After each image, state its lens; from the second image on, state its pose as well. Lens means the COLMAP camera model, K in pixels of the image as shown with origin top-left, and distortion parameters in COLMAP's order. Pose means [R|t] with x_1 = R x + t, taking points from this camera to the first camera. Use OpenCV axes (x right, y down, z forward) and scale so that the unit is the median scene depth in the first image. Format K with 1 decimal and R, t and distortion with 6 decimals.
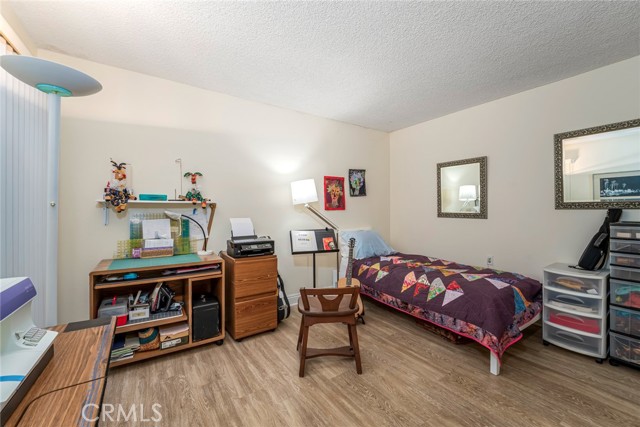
lens RADIAL K [[260.6, 0, 320.0], [0, 260.6, 213.5], [0, 0, 1]] dist [-0.011164, -0.000010]
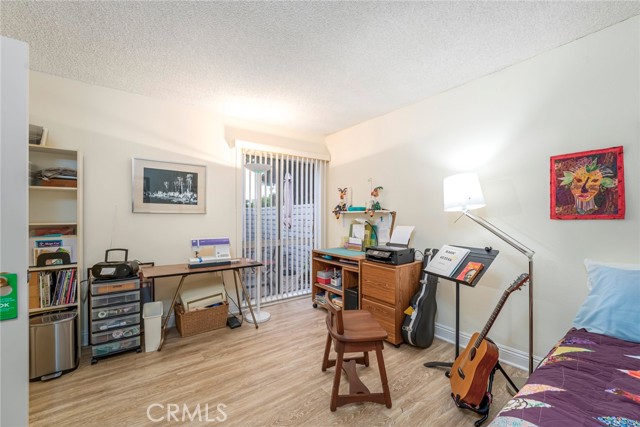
lens RADIAL K [[260.6, 0, 320.0], [0, 260.6, 213.5], [0, 0, 1]] dist [-0.011164, -0.000010]
pose [[0.044273, -0.002043, -0.999017, 0.734103], [-0.004781, 0.999986, -0.002257, -0.027836], [0.999008, 0.004877, 0.044262, 0.660864]]
